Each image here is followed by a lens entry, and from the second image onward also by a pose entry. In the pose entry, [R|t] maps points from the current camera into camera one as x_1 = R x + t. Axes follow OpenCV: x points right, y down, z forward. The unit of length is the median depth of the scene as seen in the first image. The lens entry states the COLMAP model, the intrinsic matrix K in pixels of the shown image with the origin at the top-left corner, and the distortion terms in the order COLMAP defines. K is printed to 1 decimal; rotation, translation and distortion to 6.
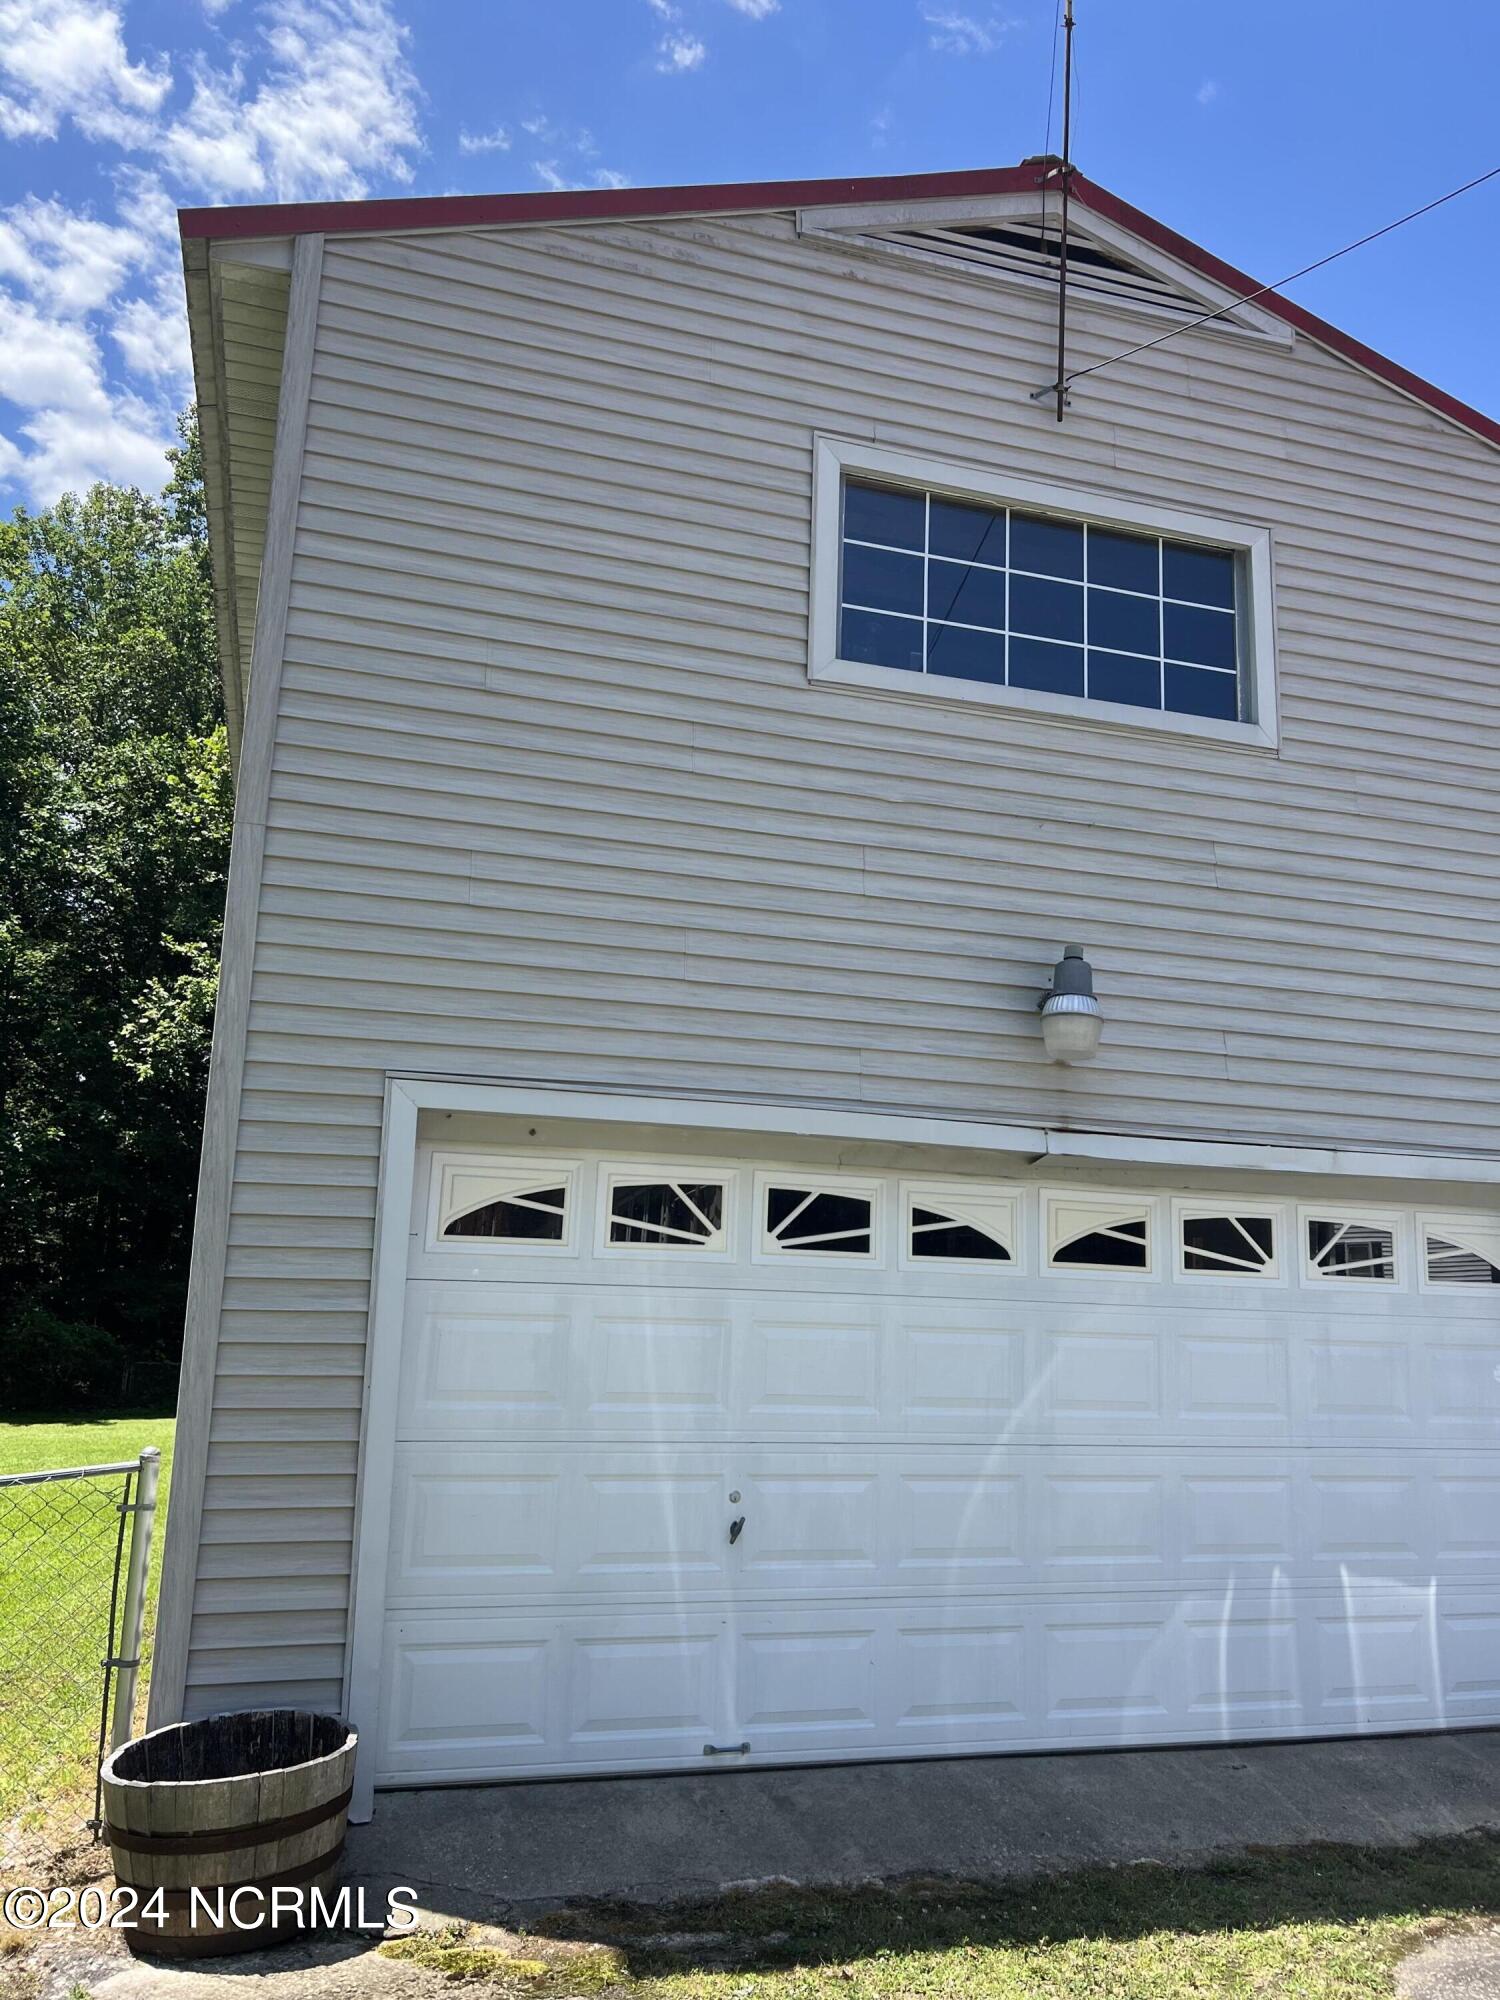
lens RADIAL K [[1516.3, 0, 766.4], [0, 1516.3, 1011.7], [0, 0, 1]] dist [0.056978, -0.068422]
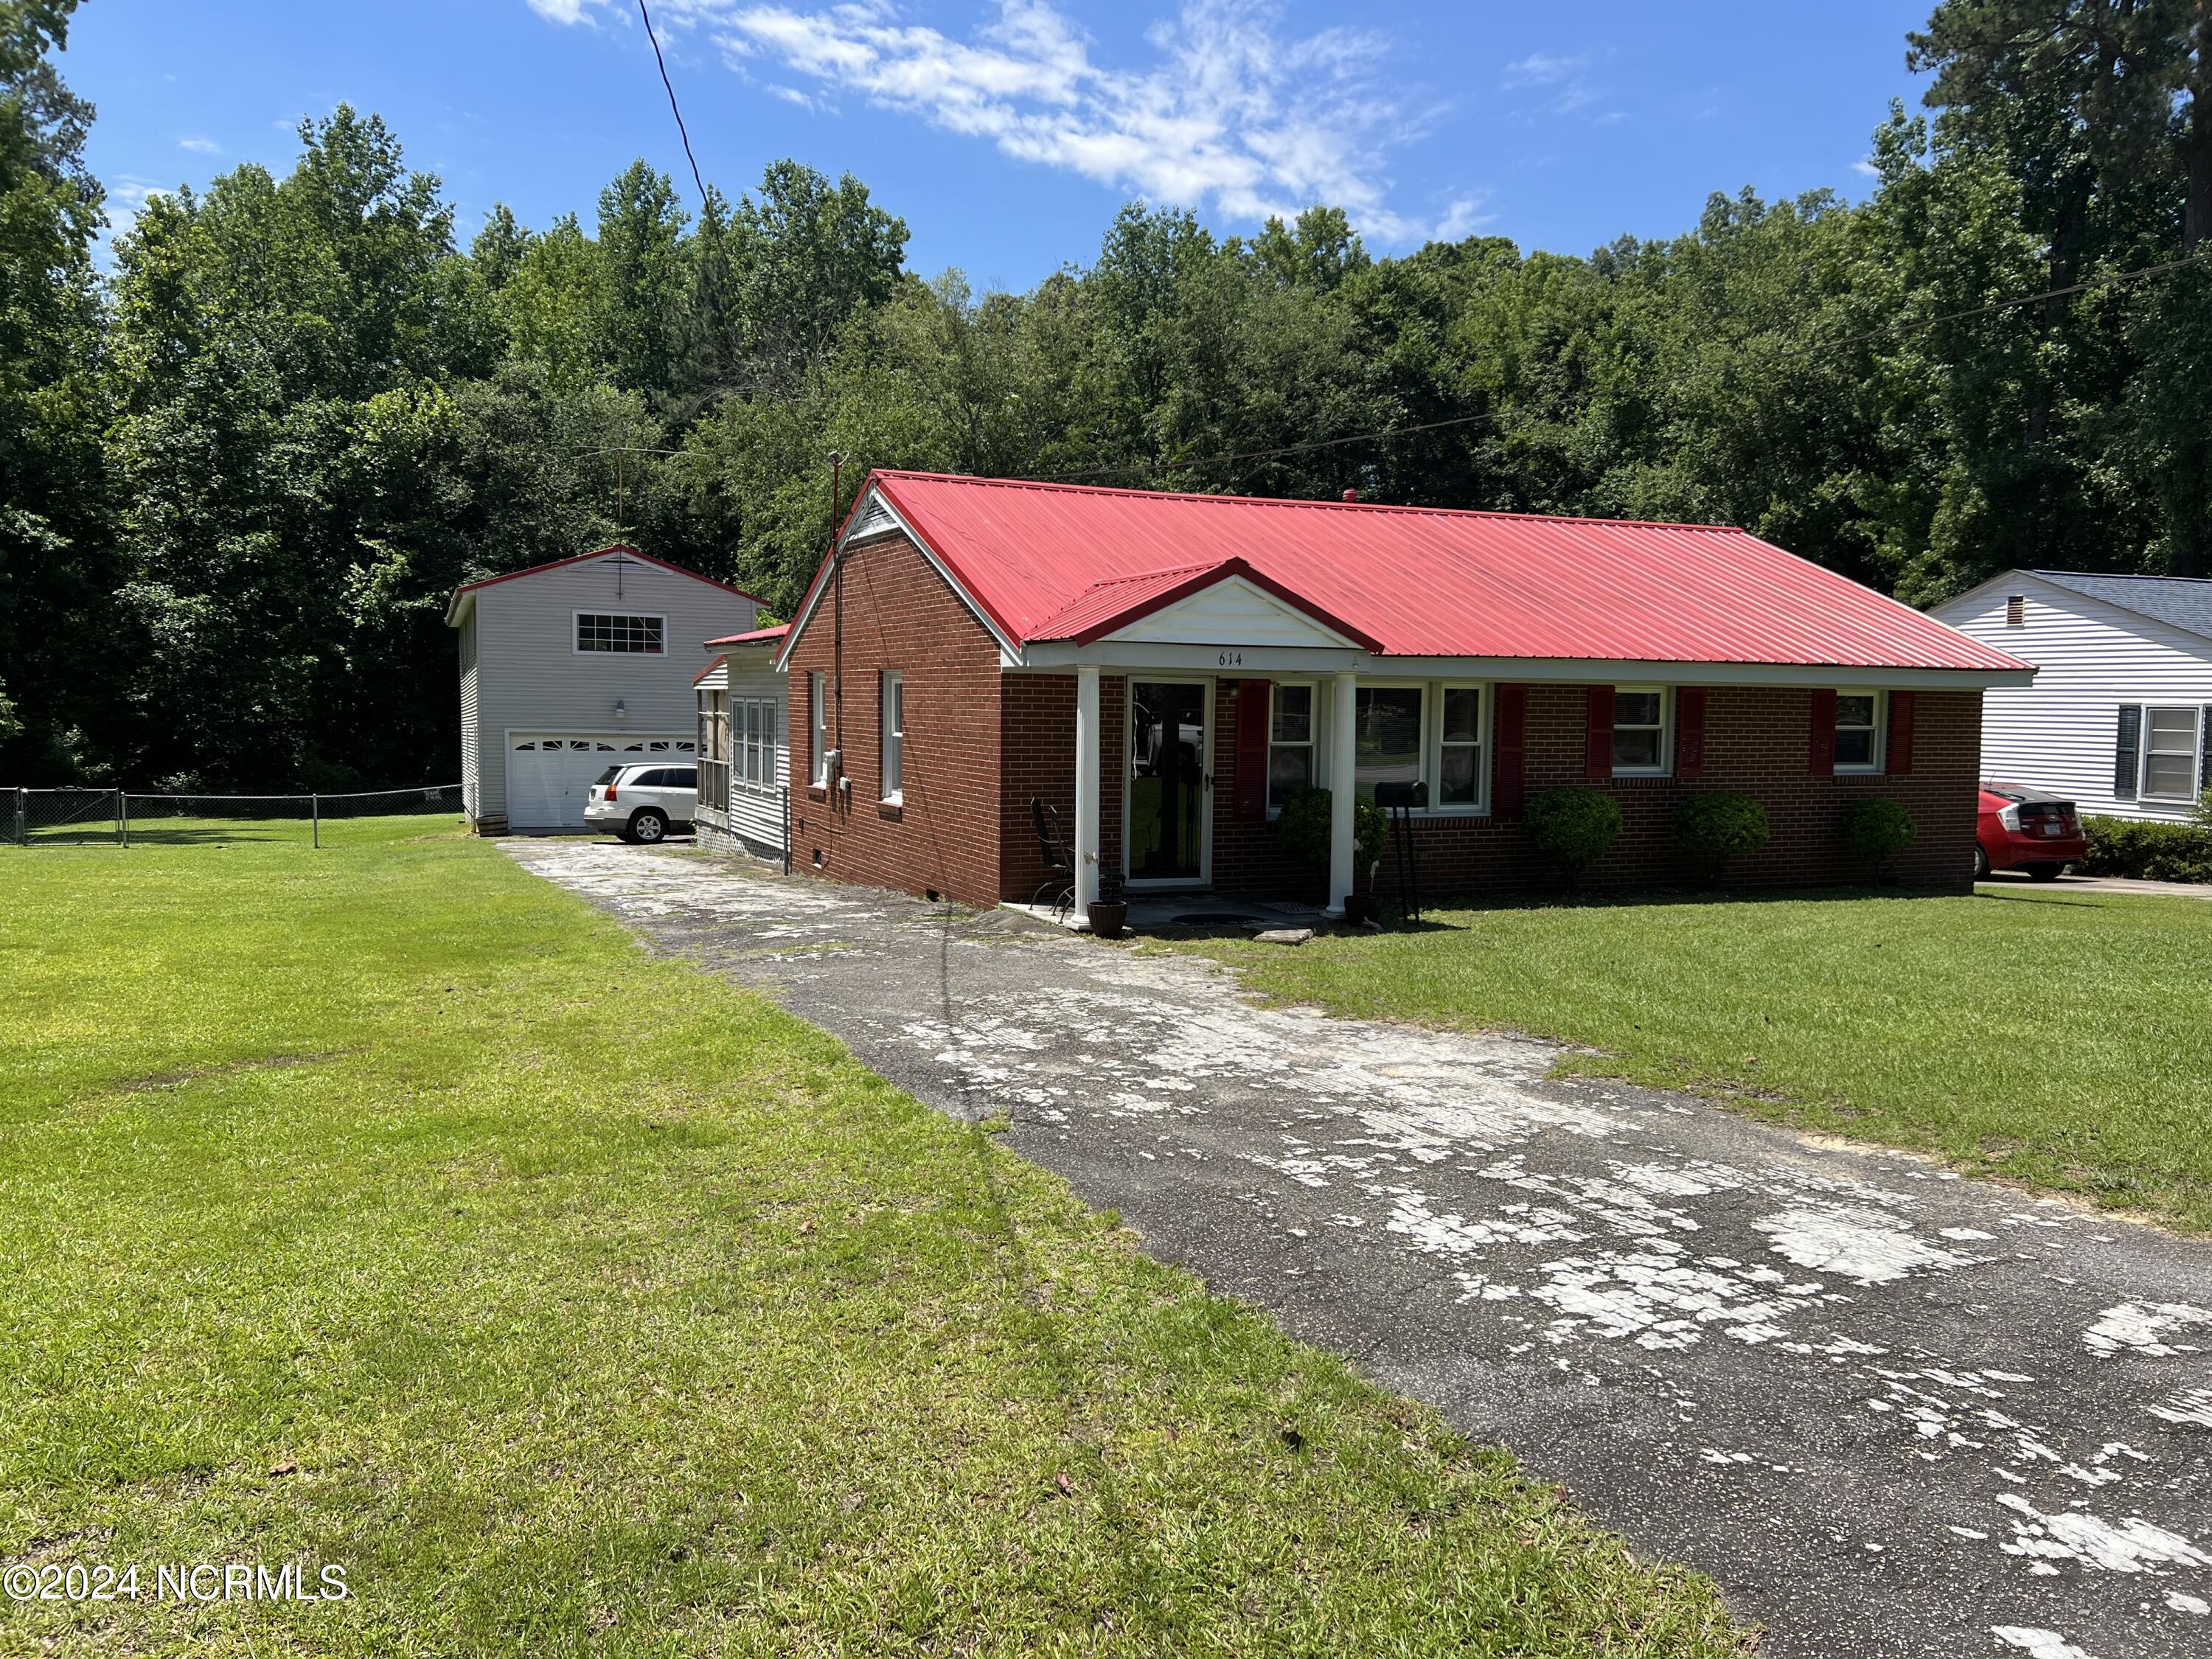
lens RADIAL K [[1682.4, 0, 1109.3], [0, 1682.4, 813.6], [0, 0, 1]] dist [0.044726, -0.043885]
pose [[0.995644, -0.023878, 0.090127, 1.499783], [0.001931, 0.971722, 0.236120, -1.168316], [-0.093216, -0.234918, 0.967535, -5.694712]]
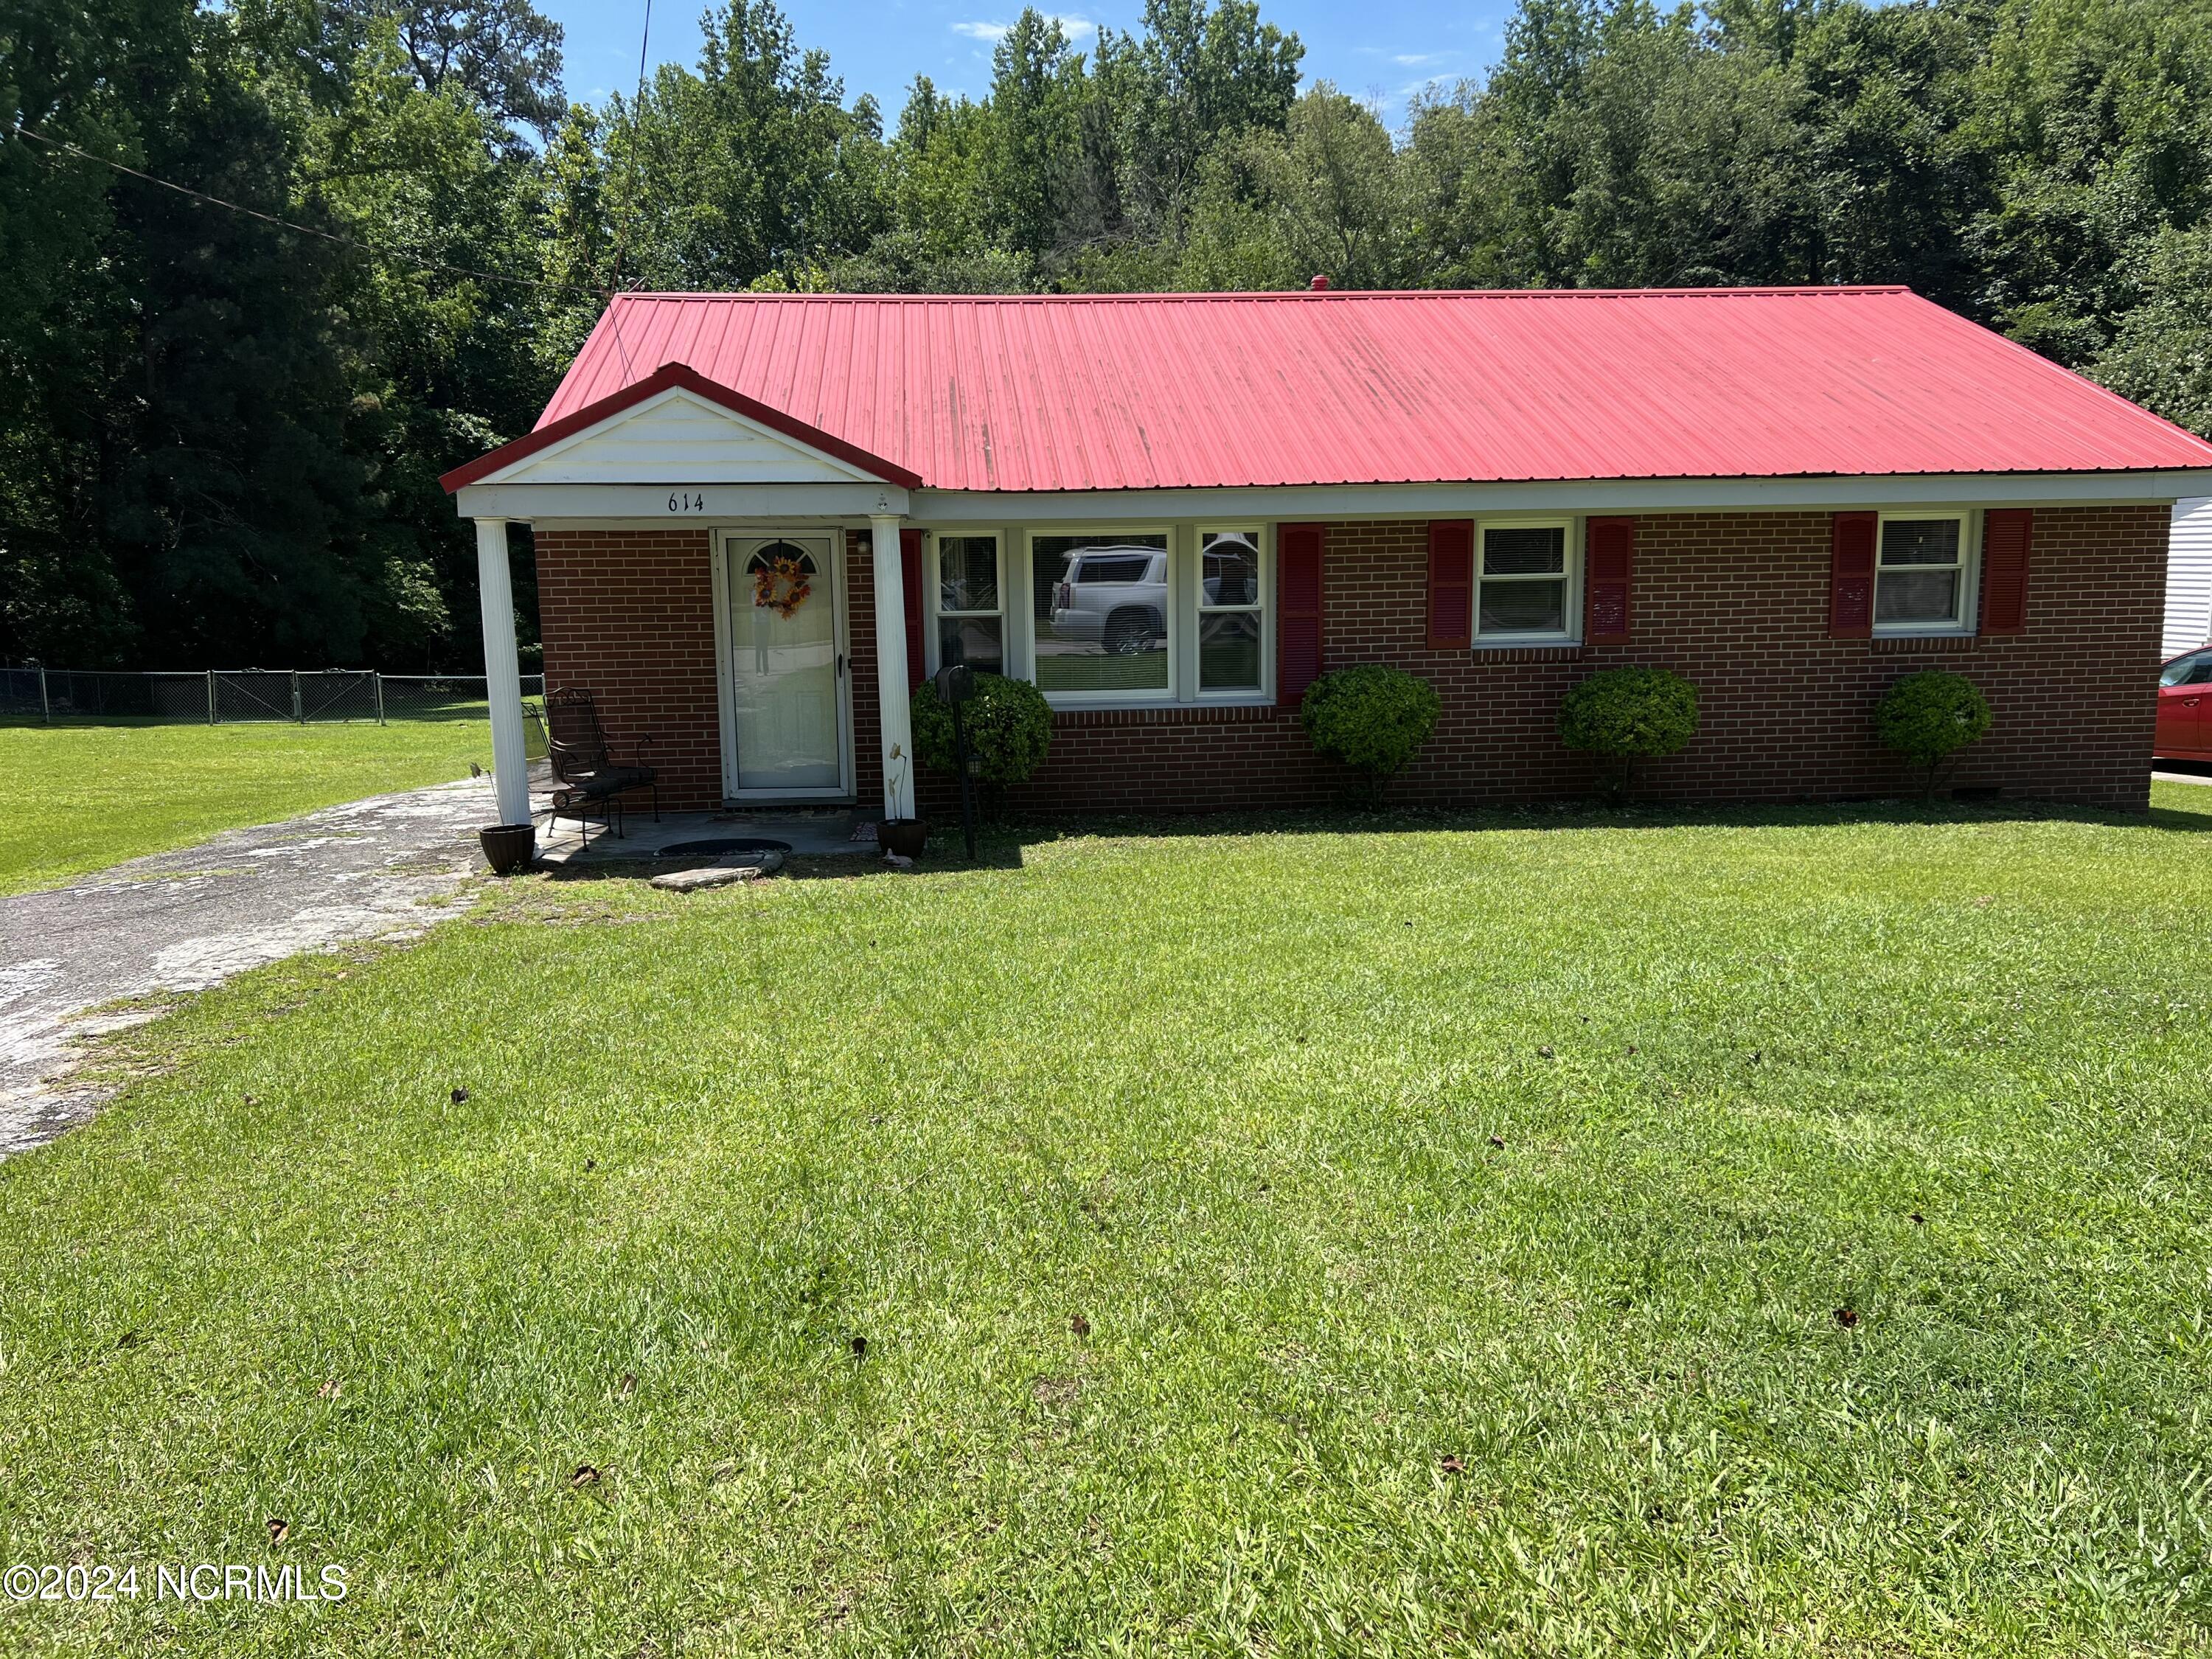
lens RADIAL K [[1685.7, 0, 1082.8], [0, 1685.7, 823.6], [0, 0, 1]] dist [0.057434, -0.064885]
pose [[0.969985, -0.011652, -0.242886, 2.692401], [0.087312, 0.948930, 0.303163, -1.007986], [0.226950, -0.315270, 0.921465, -5.037393]]
